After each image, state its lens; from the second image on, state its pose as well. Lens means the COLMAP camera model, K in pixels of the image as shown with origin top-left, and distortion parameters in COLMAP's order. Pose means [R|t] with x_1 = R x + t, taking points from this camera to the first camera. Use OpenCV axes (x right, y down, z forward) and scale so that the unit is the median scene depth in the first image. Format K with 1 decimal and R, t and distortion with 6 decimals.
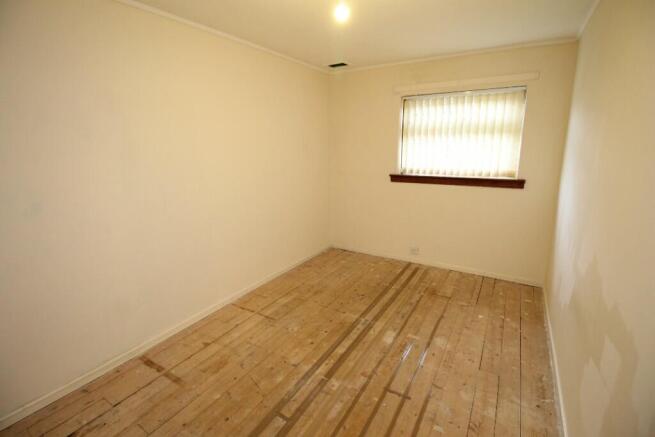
lens RADIAL K [[306.4, 0, 323.8], [0, 306.4, 212.7], [0, 0, 1]] dist [-0.003784, -0.009981]
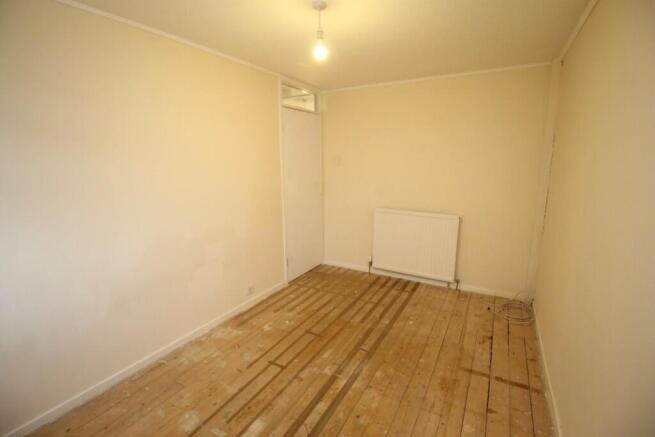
lens RADIAL K [[306.4, 0, 327.6], [0, 306.4, 218.1], [0, 0, 1]] dist [-0.003784, -0.009981]
pose [[-0.998901, 0.021698, -0.041545, 0.050192], [0.003248, 0.916298, 0.400484, -0.288211], [0.046758, 0.399909, -0.915362, 1.251276]]
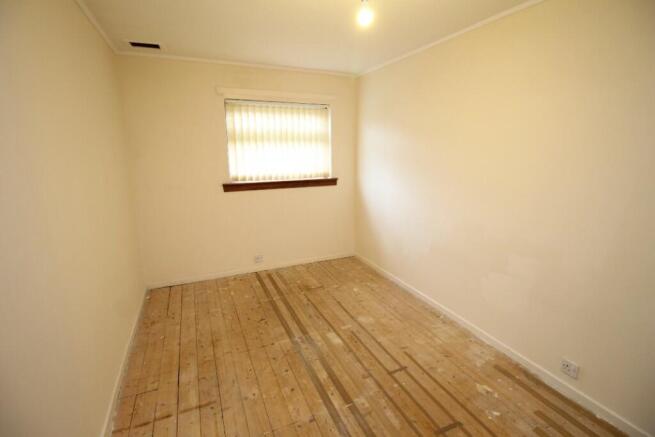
lens RADIAL K [[306.4, 0, 326.7], [0, 306.4, 214.3], [0, 0, 1]] dist [-0.003784, -0.009981]
pose [[0.560357, -0.170102, 0.810596, -0.482893], [0.179477, 0.980367, 0.081658, -0.077912], [-0.808572, 0.099726, 0.579885, 0.327061]]
